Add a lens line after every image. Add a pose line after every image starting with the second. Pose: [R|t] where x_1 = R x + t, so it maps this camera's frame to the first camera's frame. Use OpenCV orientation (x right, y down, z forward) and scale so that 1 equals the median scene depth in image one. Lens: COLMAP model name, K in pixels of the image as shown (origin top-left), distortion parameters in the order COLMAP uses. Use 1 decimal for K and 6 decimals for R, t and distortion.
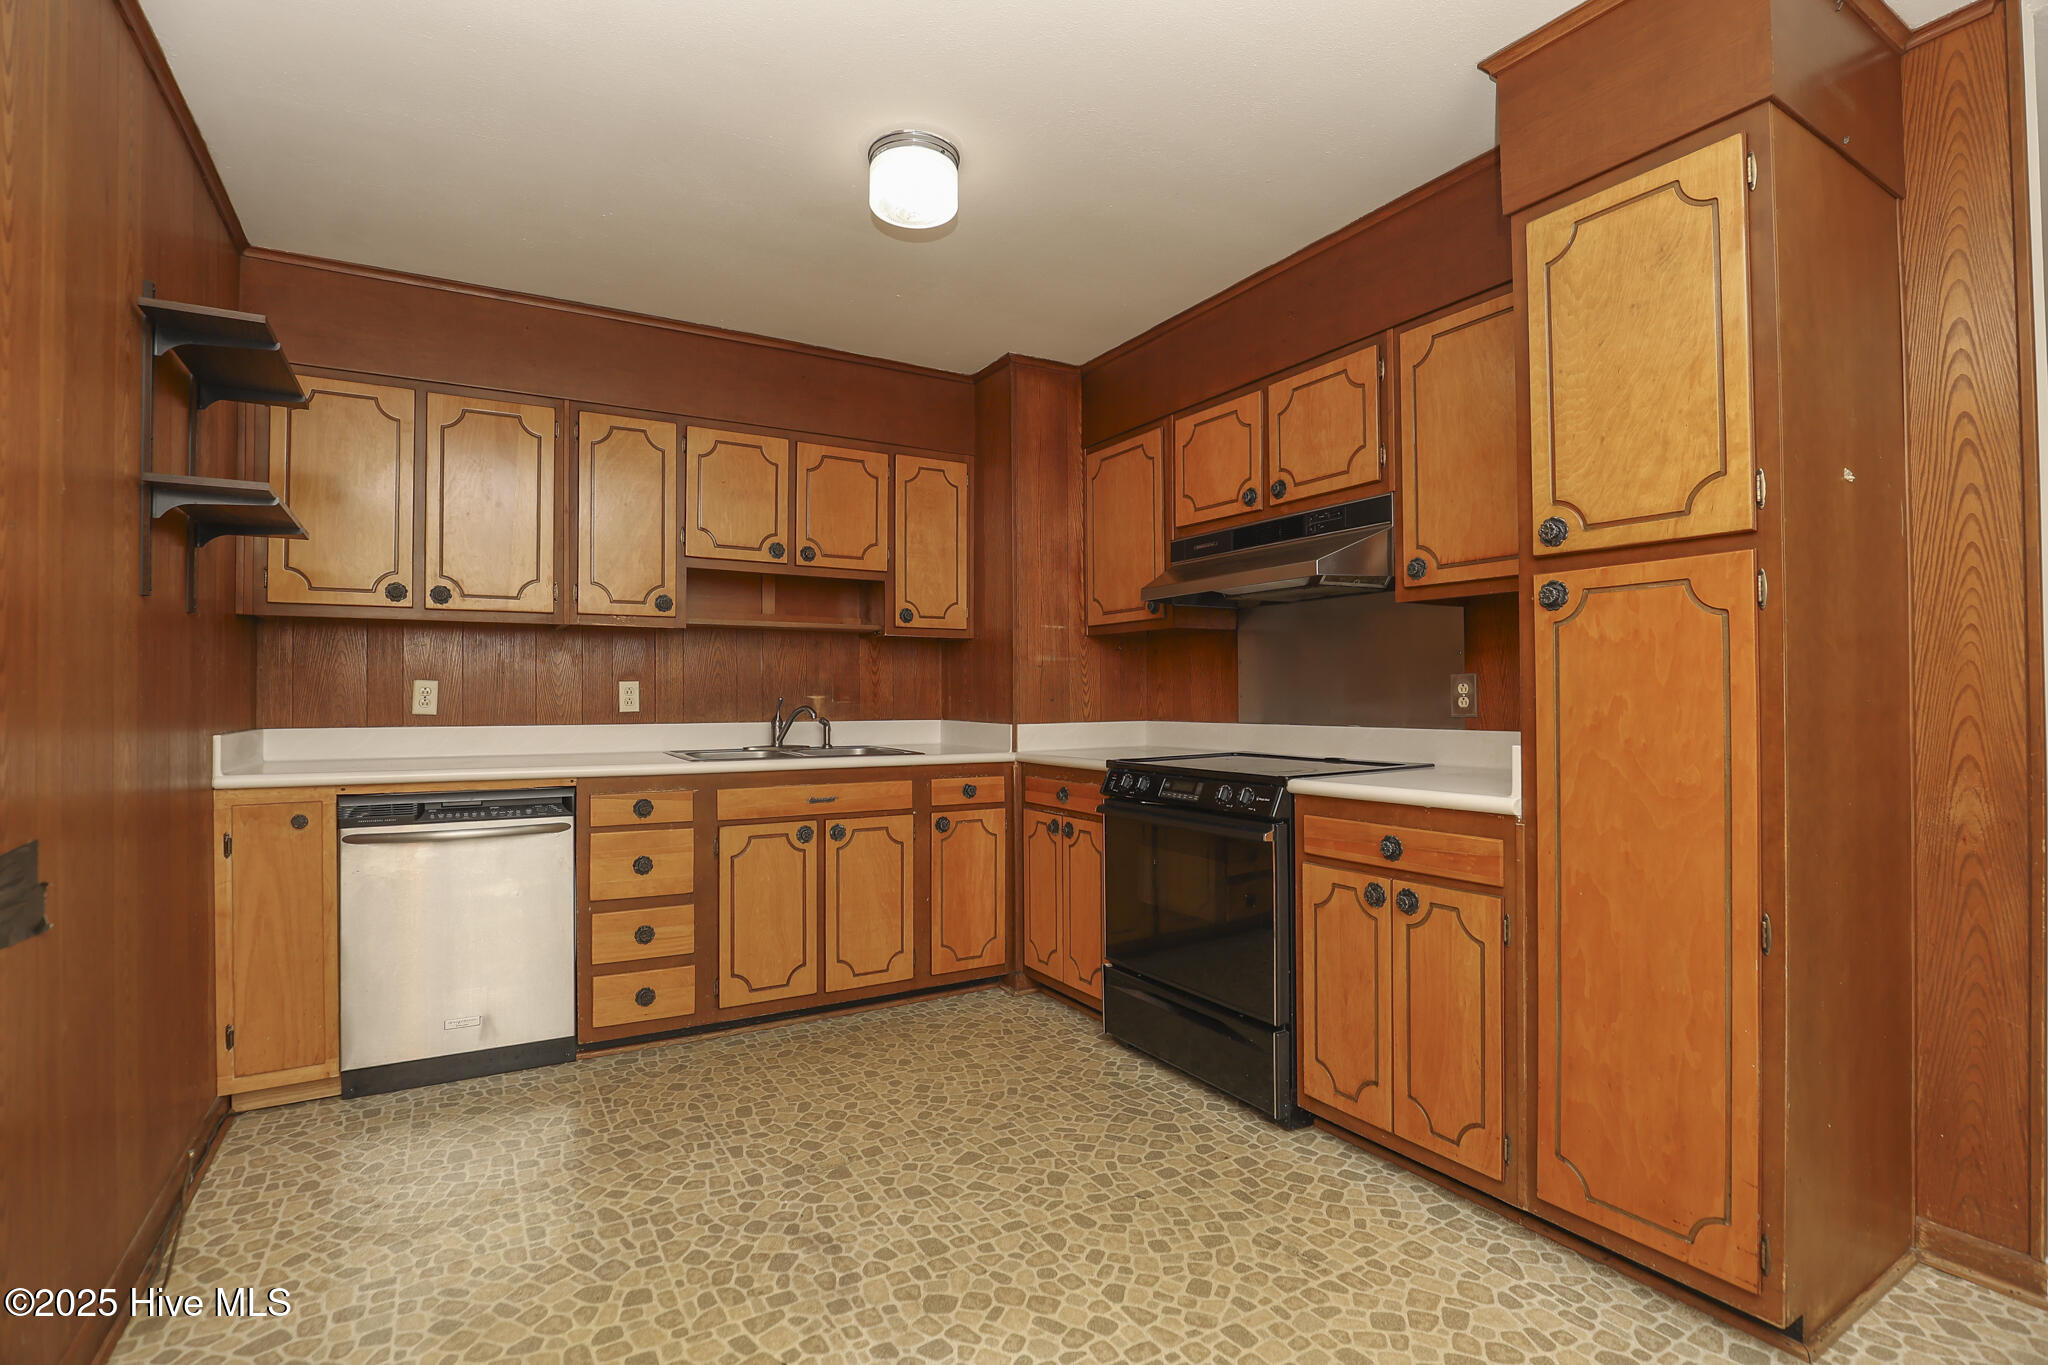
lens RADIAL K [[959.2, 0, 1022.0], [0, 959.2, 681.5], [0, 0, 1]] dist [-0.034347, 0.006459]
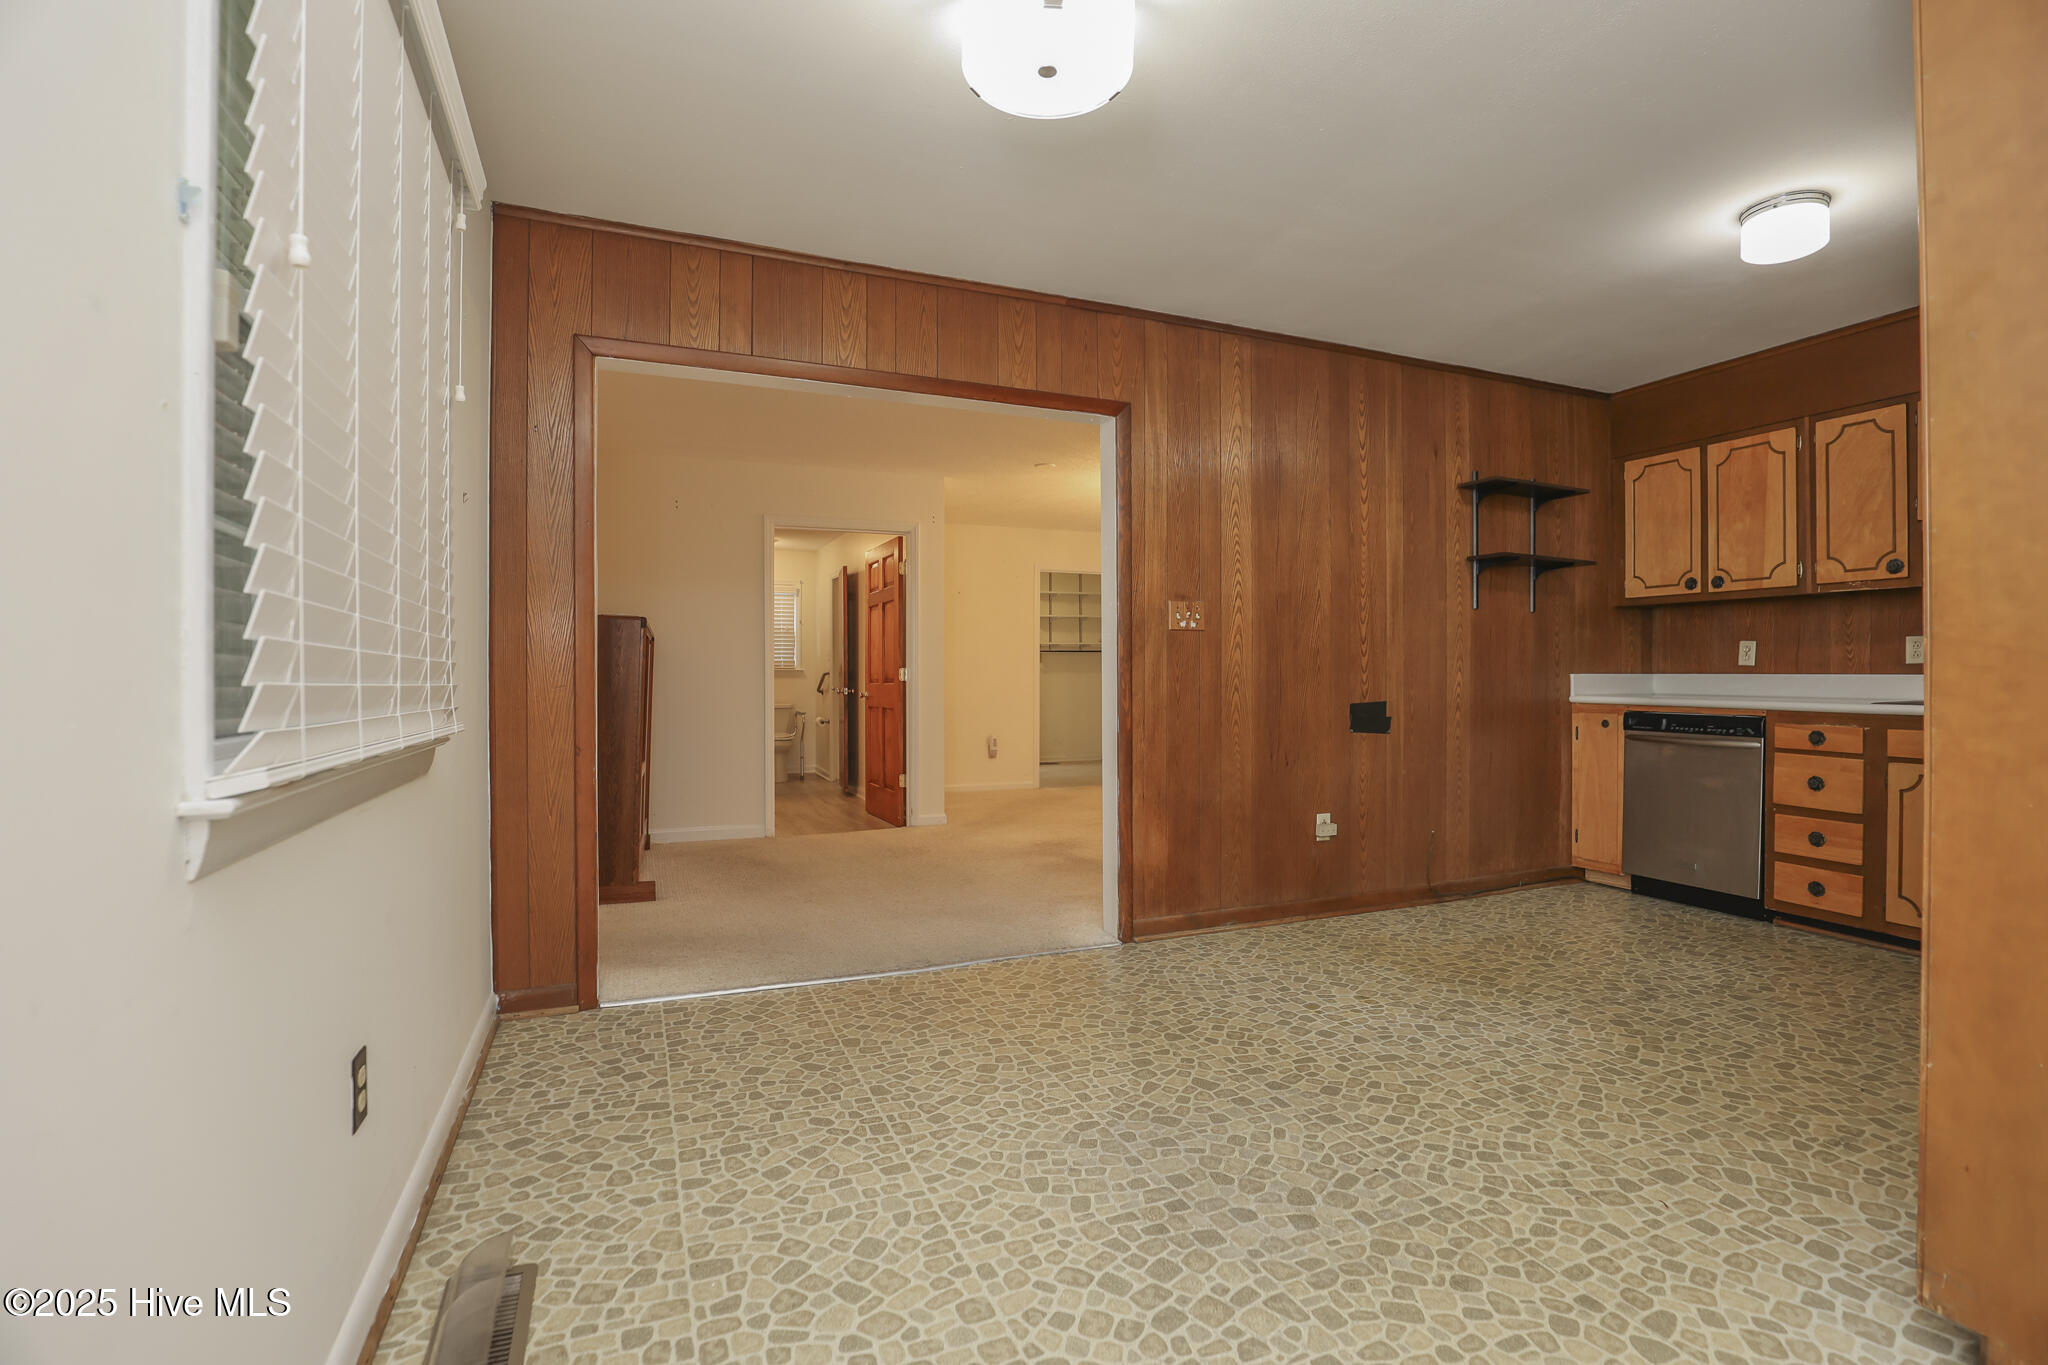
lens RADIAL K [[959.2, 0, 1044.5], [0, 959.2, 682.8], [0, 0, 1]] dist [-0.034347, 0.006459]
pose [[-0.108688, 0.014669, -0.993968, 1.201074], [0.016464, 0.999781, 0.012954, 0.034918], [0.993940, -0.014957, -0.108906, 0.162297]]
